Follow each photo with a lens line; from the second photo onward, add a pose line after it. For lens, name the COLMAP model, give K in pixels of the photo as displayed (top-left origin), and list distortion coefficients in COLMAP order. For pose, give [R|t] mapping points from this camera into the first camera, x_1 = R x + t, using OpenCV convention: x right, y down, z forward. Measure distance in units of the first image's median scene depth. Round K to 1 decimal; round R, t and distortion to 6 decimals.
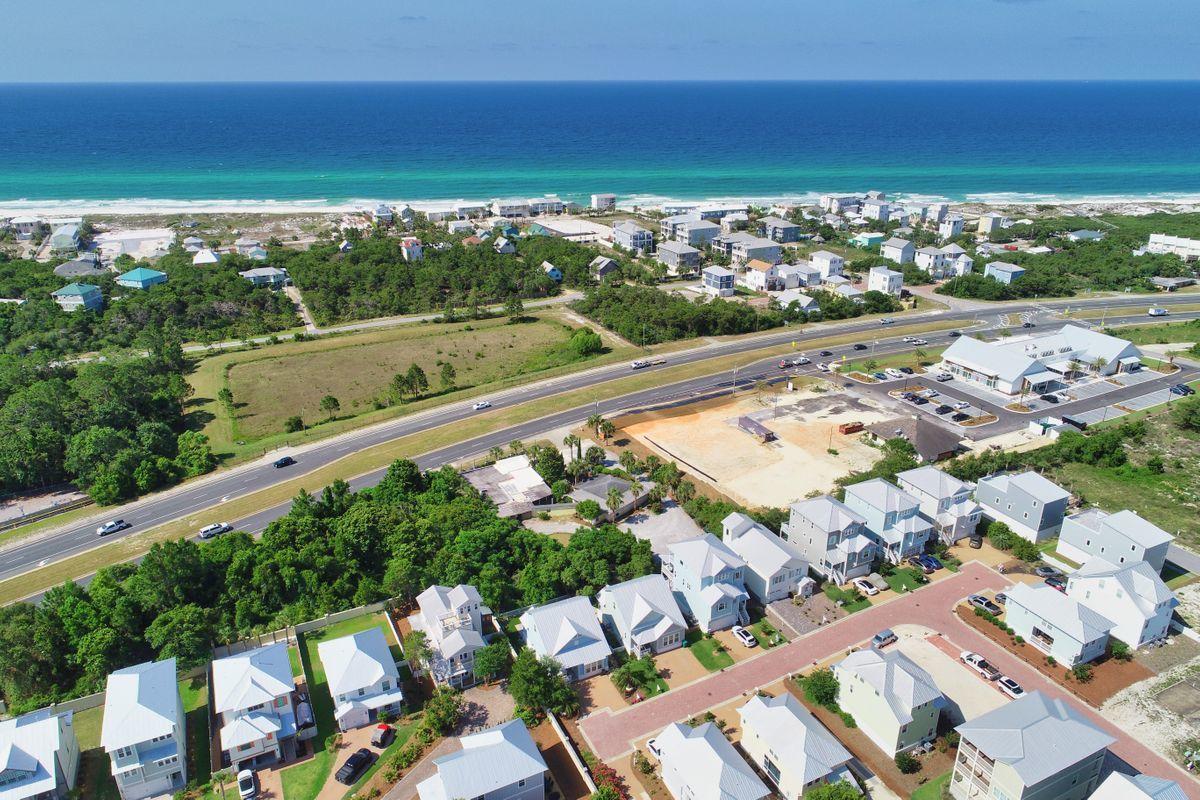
lens RADIAL K [[817.6, 0, 600.0], [0, 817.6, 400.0], [0, 0, 1]] dist [0.006103, -0.002673]
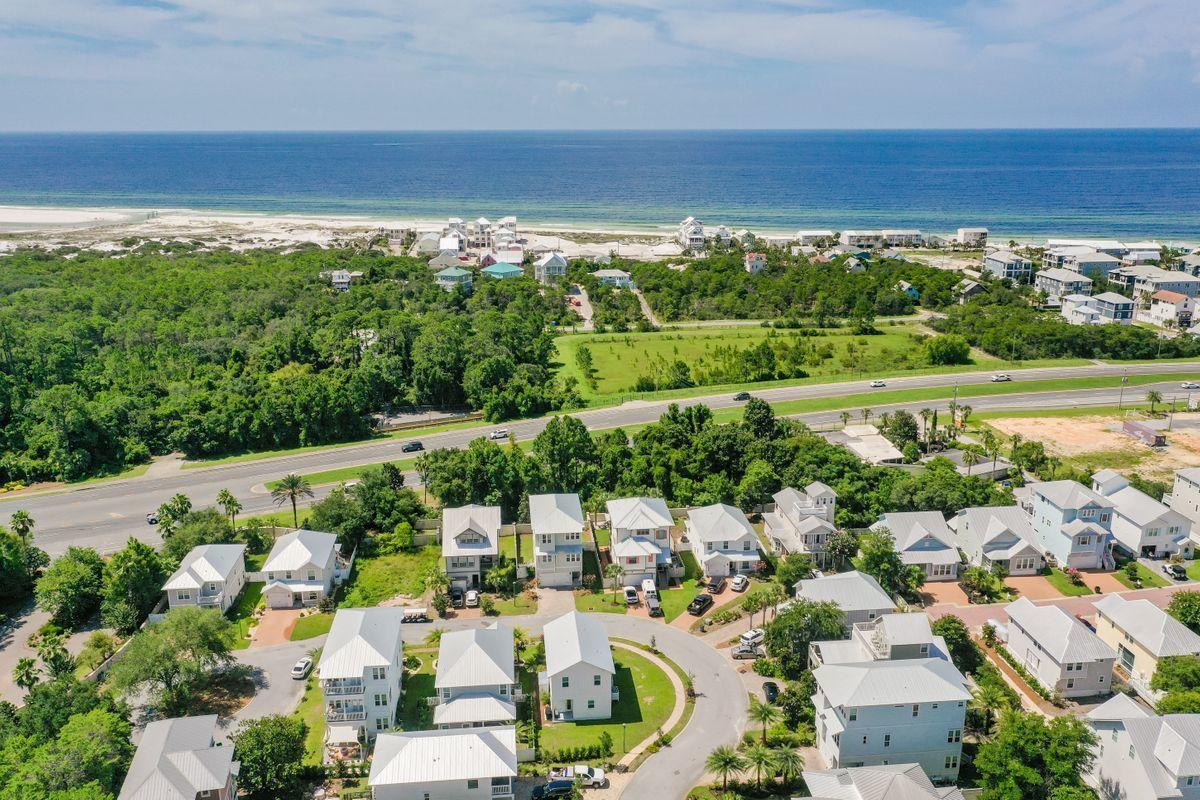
lens RADIAL K [[976.4, 0, 600.0], [0, 976.4, 400.0], [0, 0, 1]] dist [0.011219, -0.001285]
pose [[0.938527, 0.092685, -0.332529, -0.010031], [-0.126248, 0.988708, -0.080739, 0.120290], [0.321291, 0.117757, 0.939631, -0.145982]]
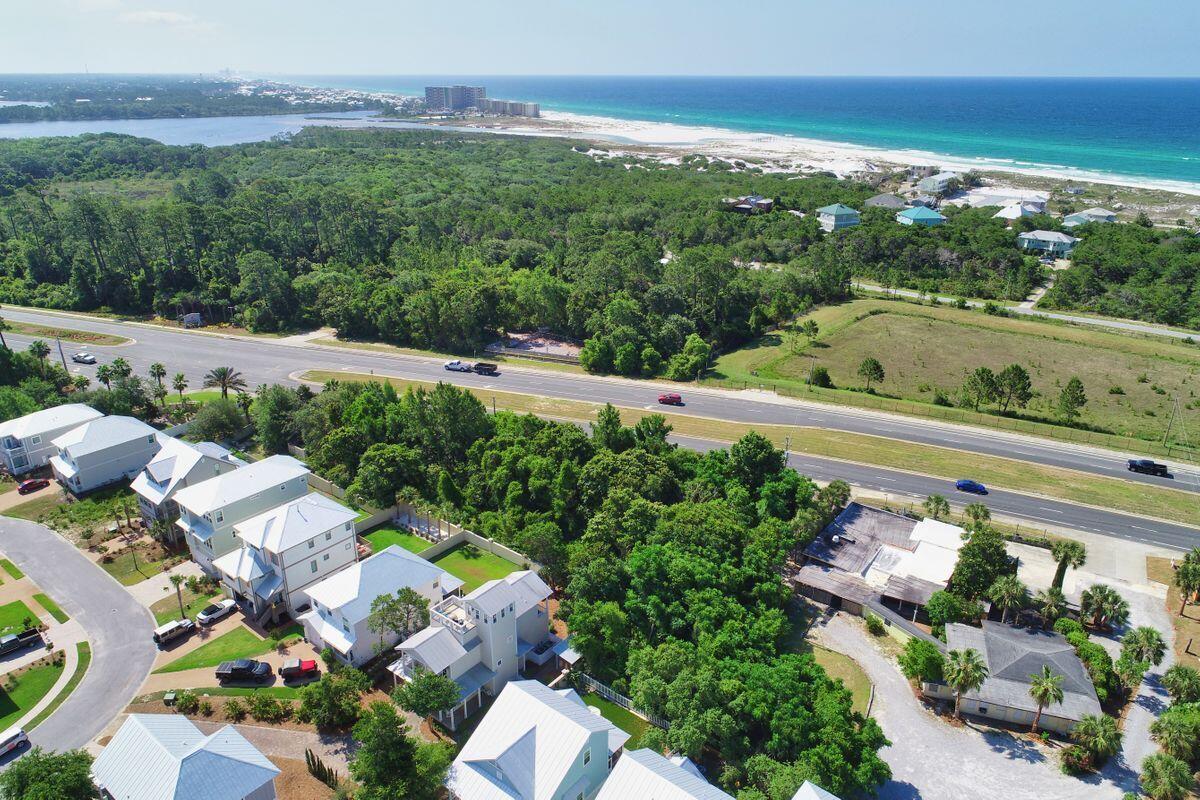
lens RADIAL K [[817.6, 0, 600.0], [0, 817.6, 400.0], [0, 0, 1]] dist [0.006103, -0.002673]
pose [[0.416754, 0.341127, -0.842585, 0.166990], [-0.338944, 0.918385, 0.204169, -0.030836], [0.843465, 0.200501, 0.498363, 0.326769]]
